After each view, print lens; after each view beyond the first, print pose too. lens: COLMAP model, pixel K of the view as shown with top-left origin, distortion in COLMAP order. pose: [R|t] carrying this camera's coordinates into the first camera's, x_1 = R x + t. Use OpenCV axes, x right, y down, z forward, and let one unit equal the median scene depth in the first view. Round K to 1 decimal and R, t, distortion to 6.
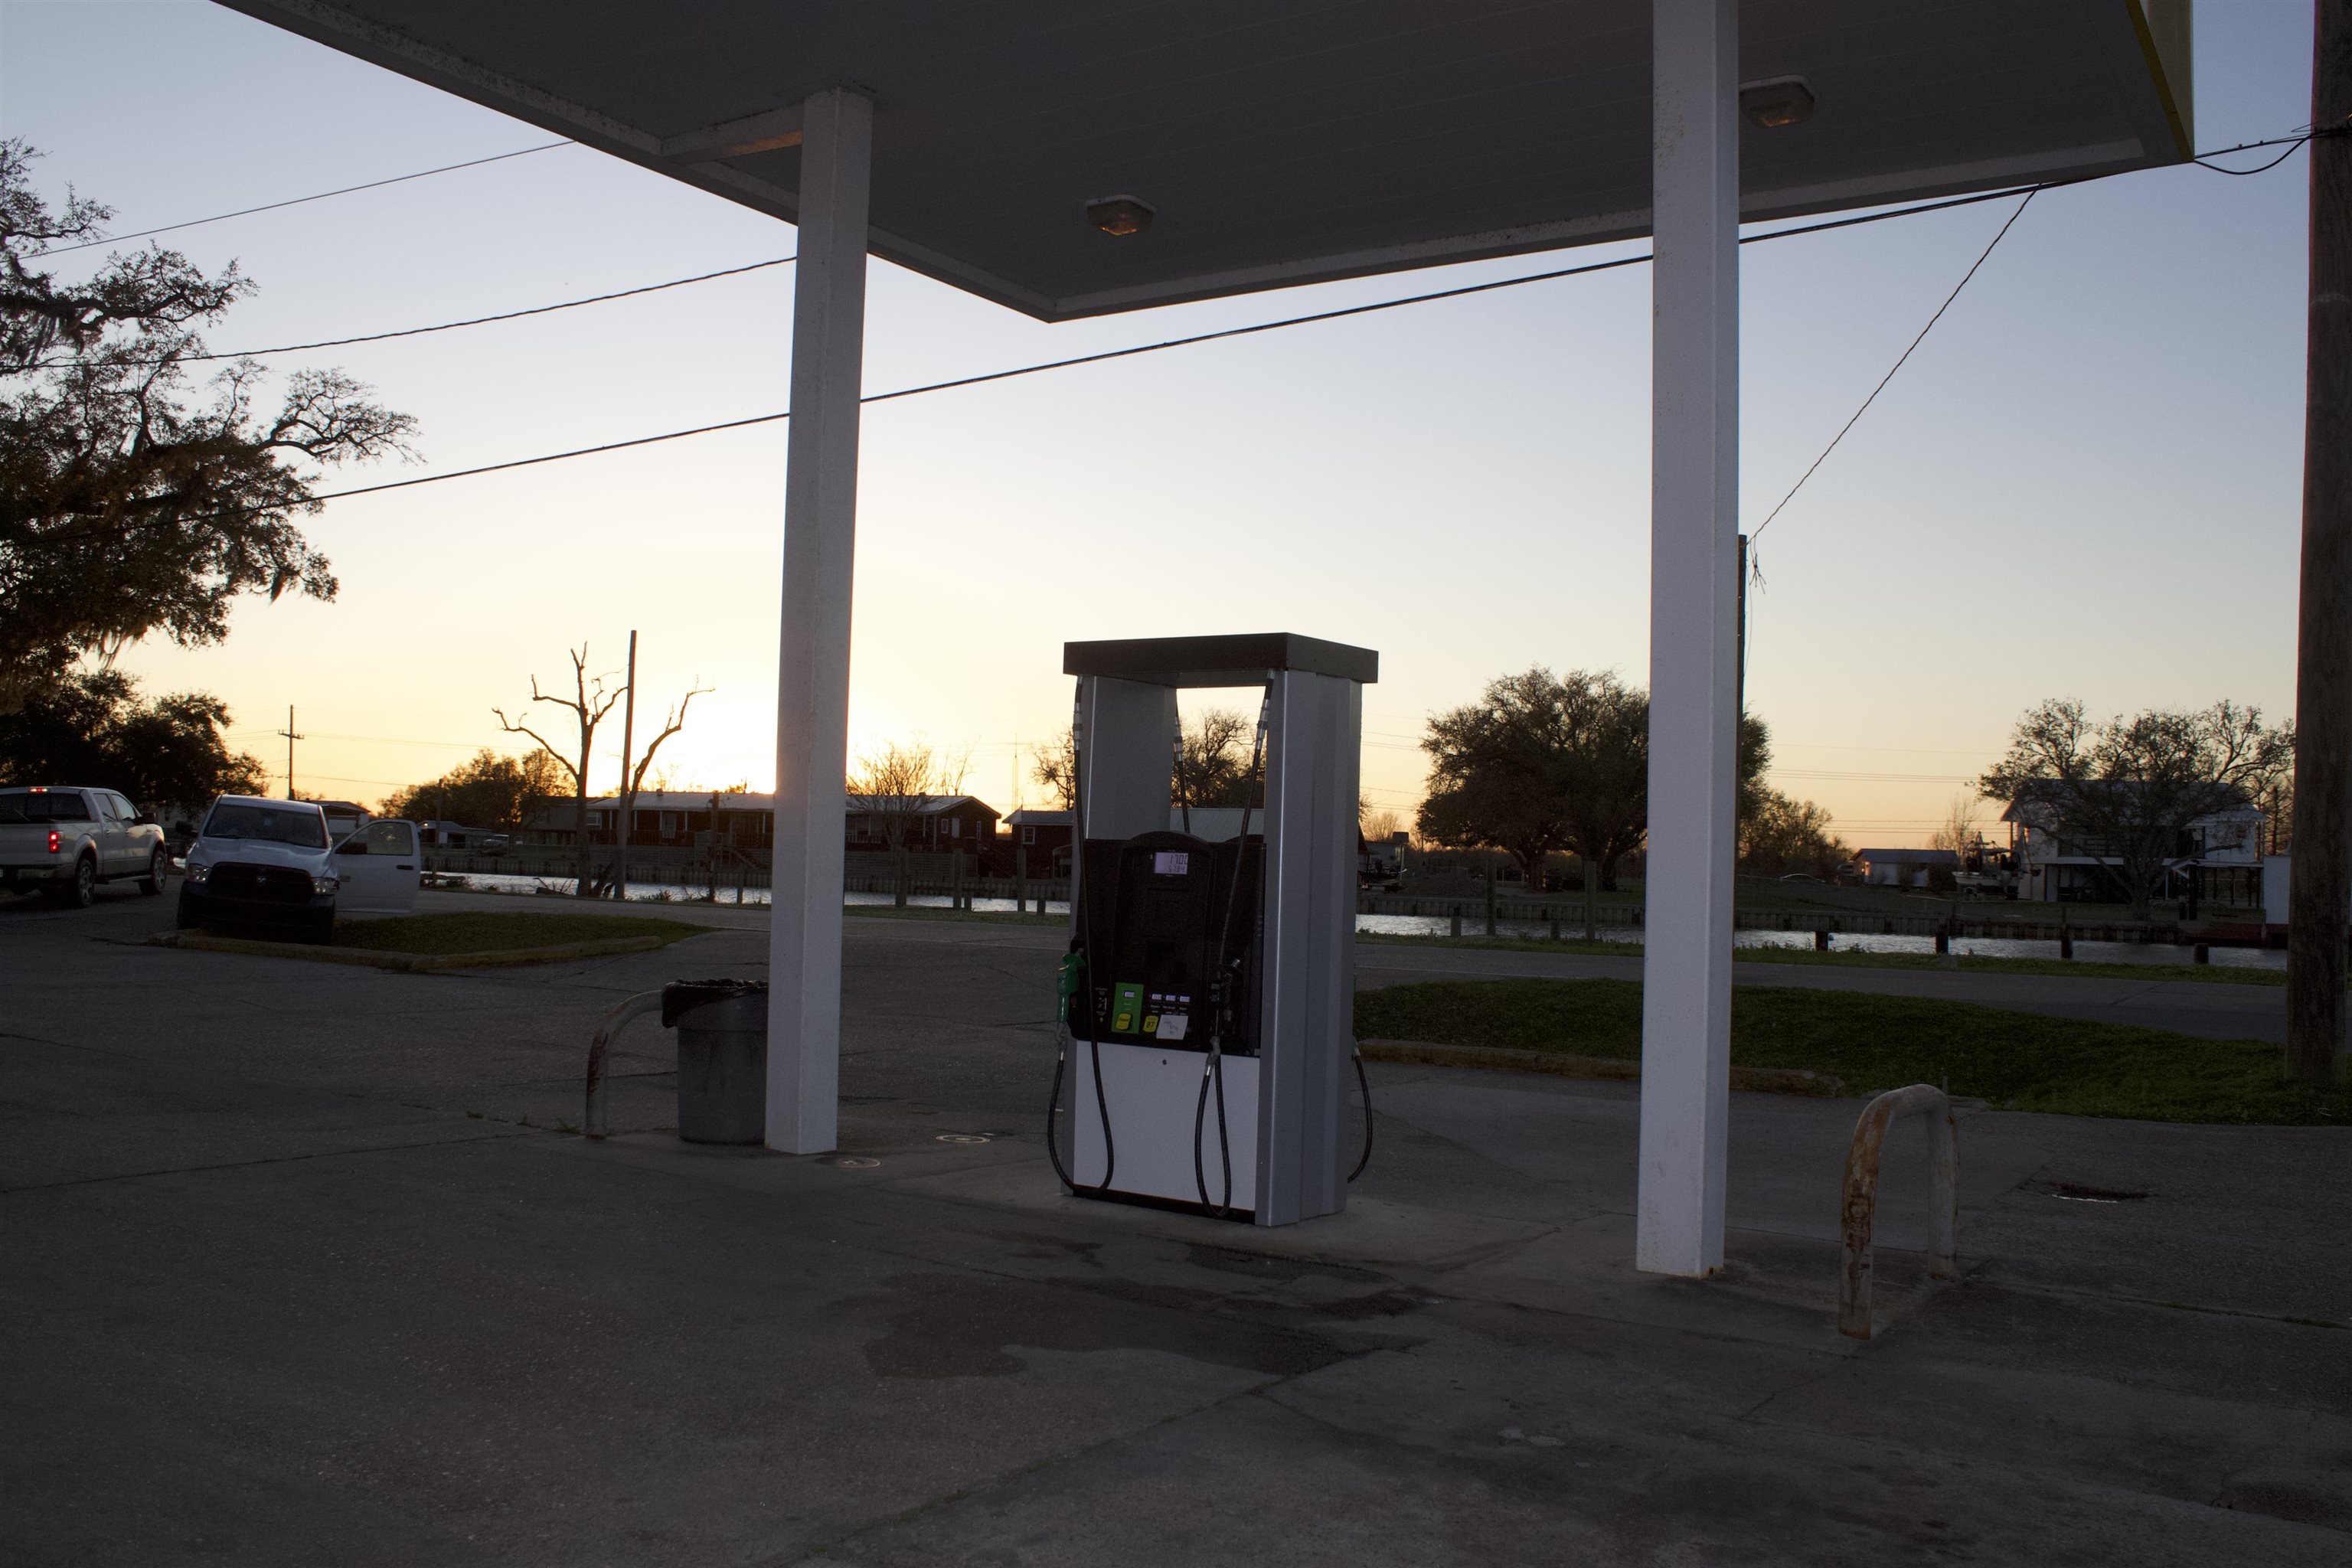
lens RADIAL K [[1938.8, 0, 1176.0], [0, 1938.8, 784.0], [0, 0, 1]] dist [-0.218322, -0.001237]
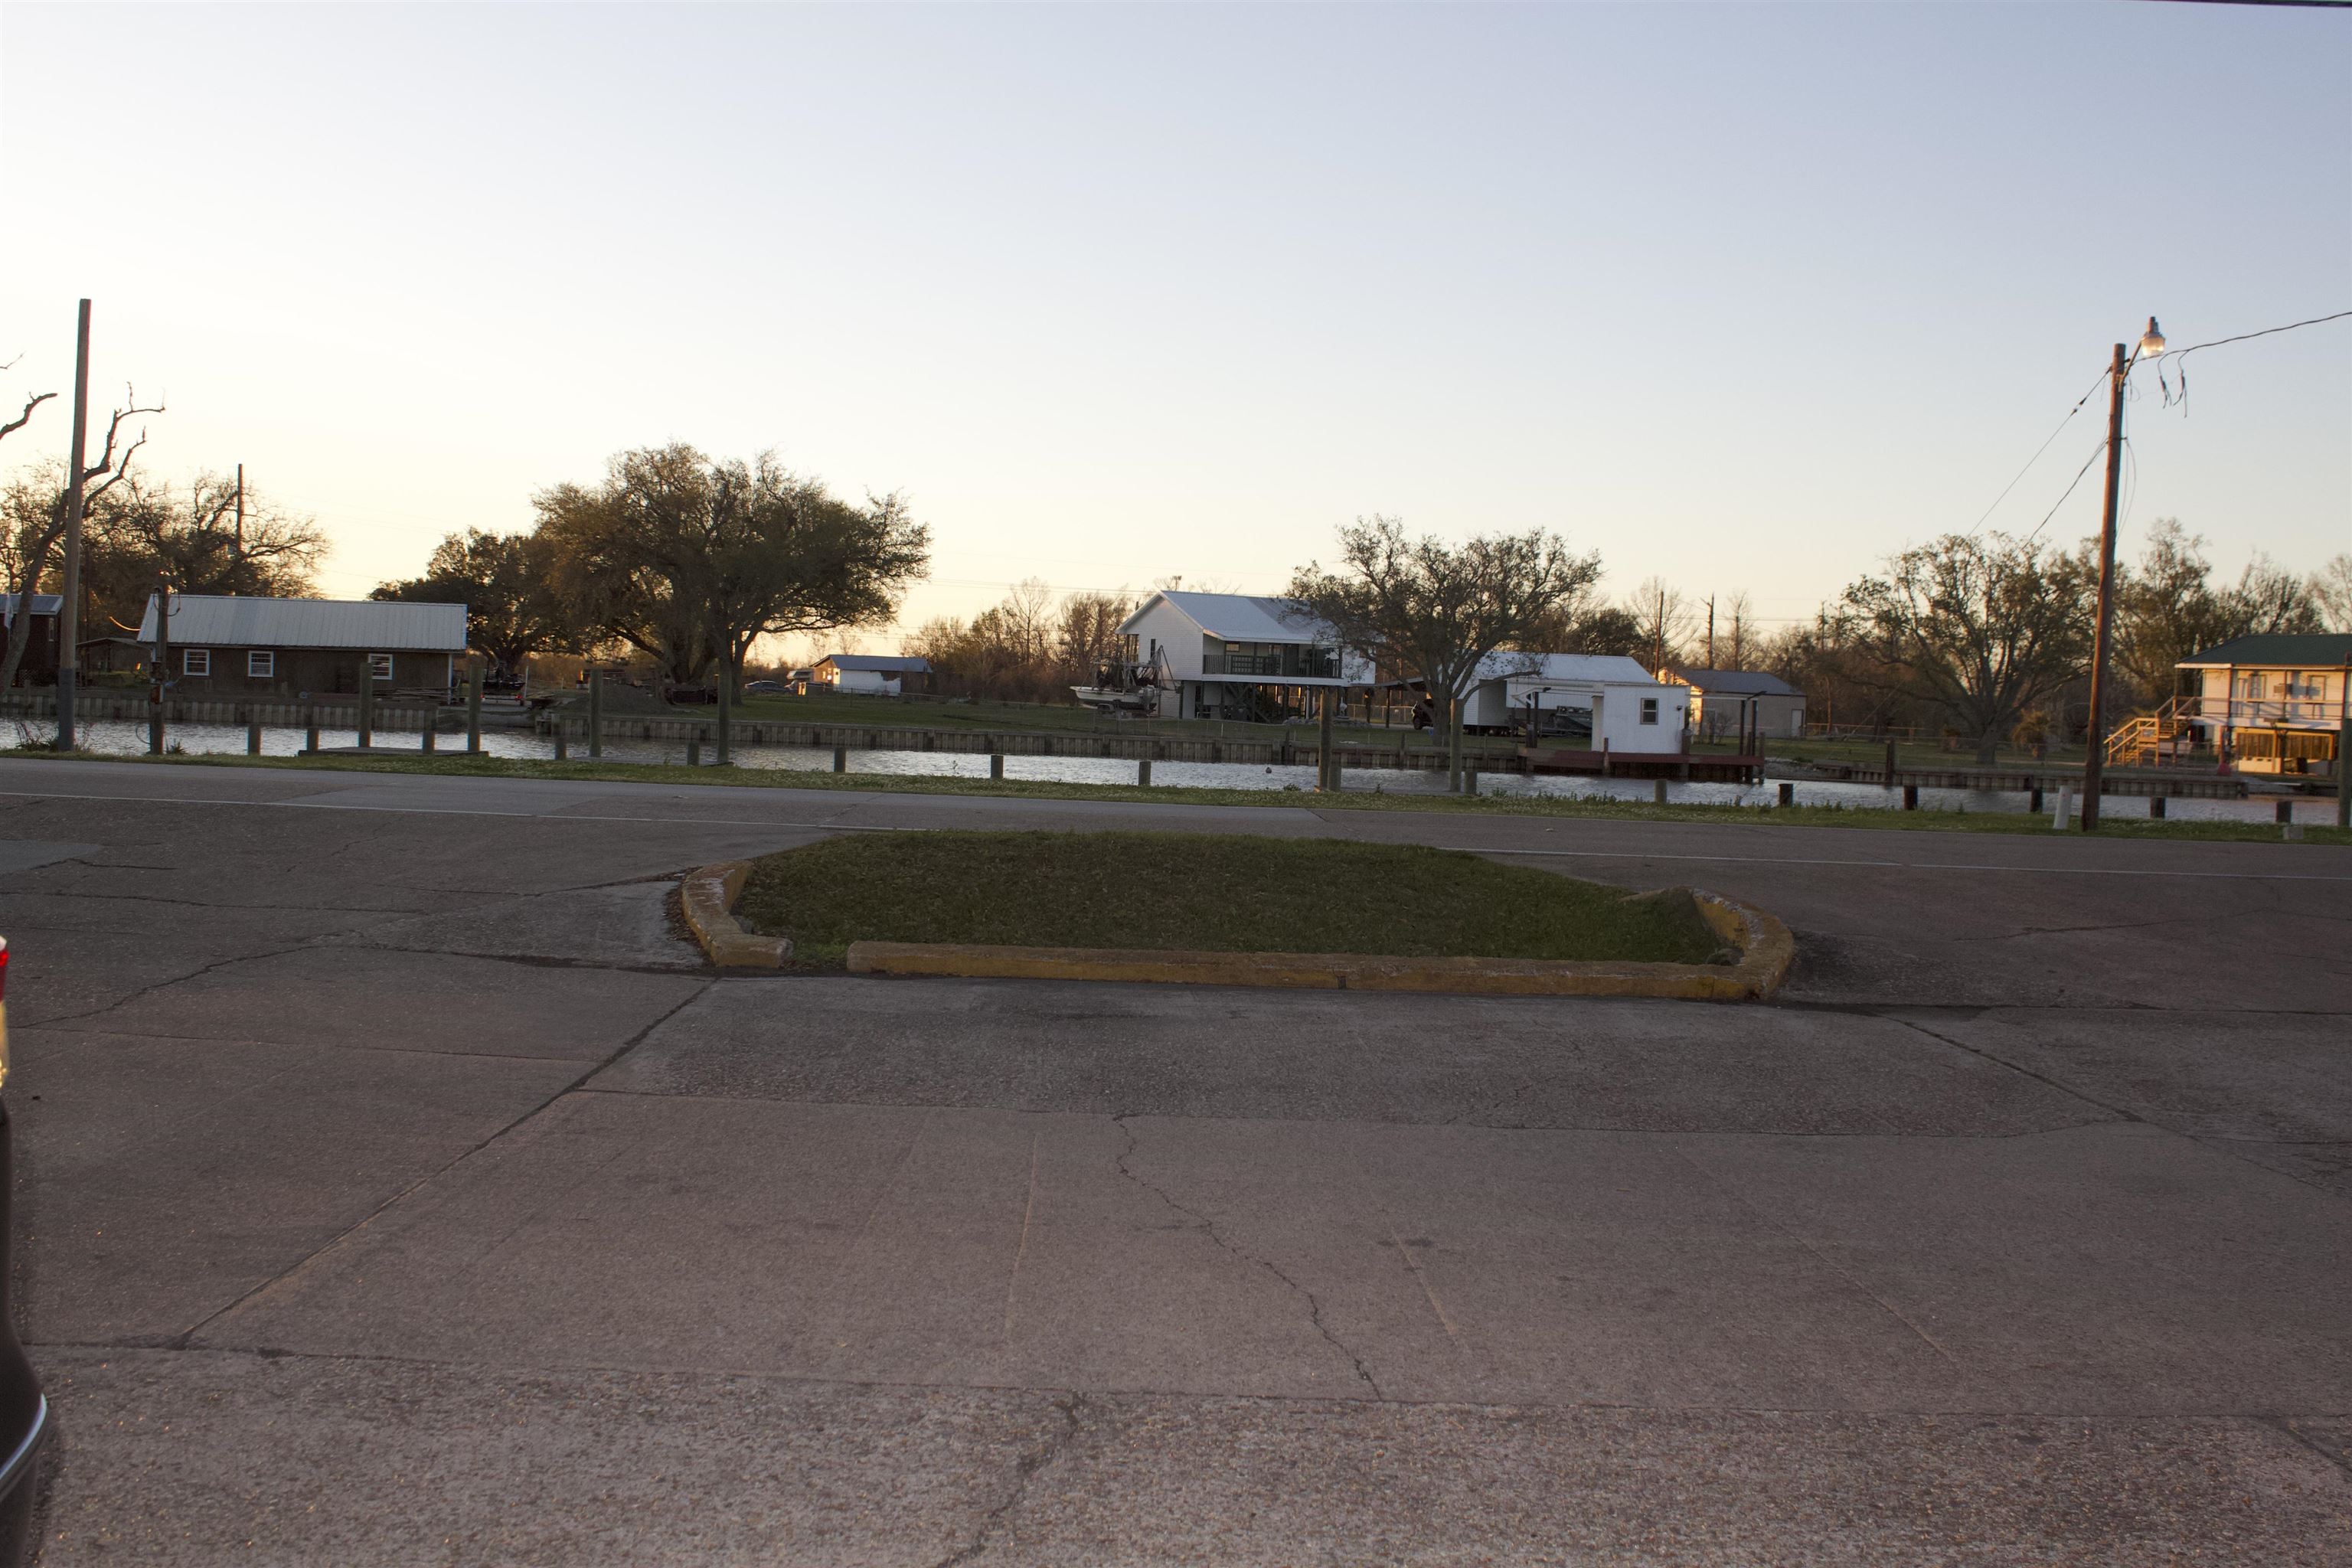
lens RADIAL K [[2101.2, 0, 1176.0], [0, 2101.2, 784.0], [0, 0, 1]] dist [-0.001163, 0.004450]
pose [[0.831719, -0.021079, 0.554796, -0.140962], [-0.034169, 0.995441, 0.089045, -0.000304], [-0.554144, -0.093017, 0.827207, 0.098337]]
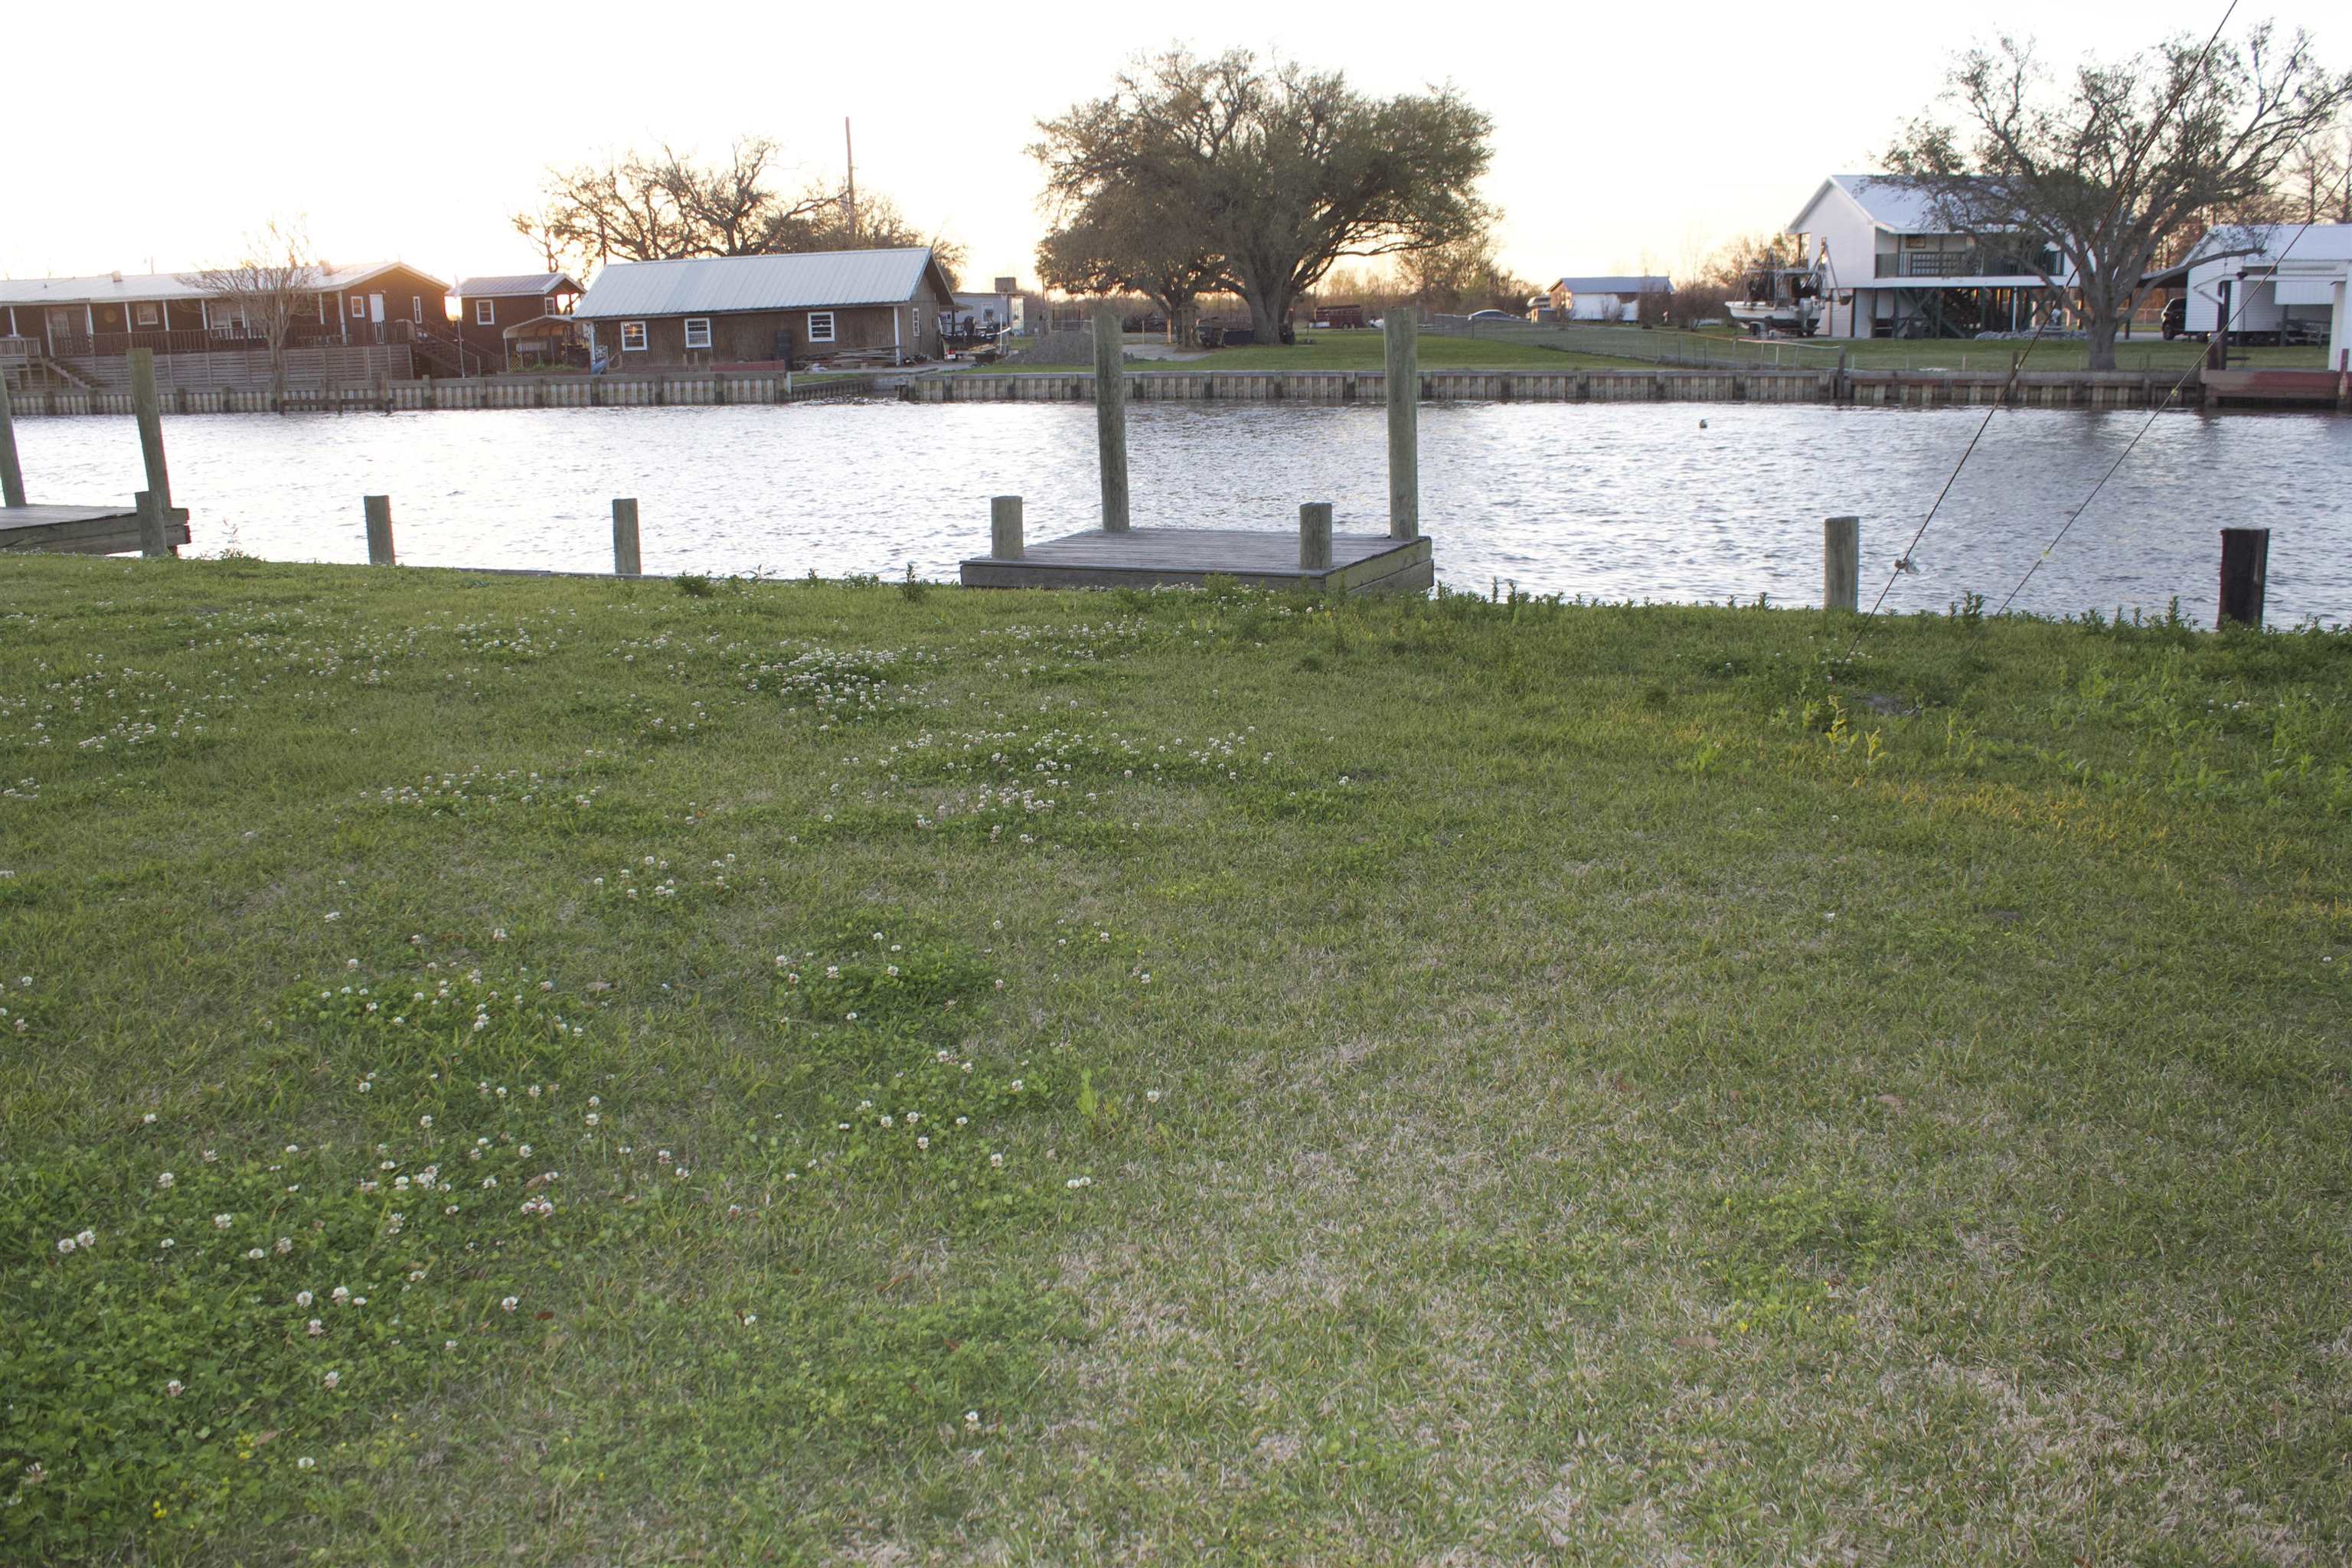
lens RADIAL K [[2012.0, 0, 1177.2], [0, 2012.0, 845.5], [0, 0, 1]] dist [-0.144287, 0.154835]
pose [[0.981901, -0.094617, 0.164069, 0.038193], [0.042015, 0.953506, 0.298432, 0.008357], [-0.184678, -0.286137, 0.940223, 0.221660]]
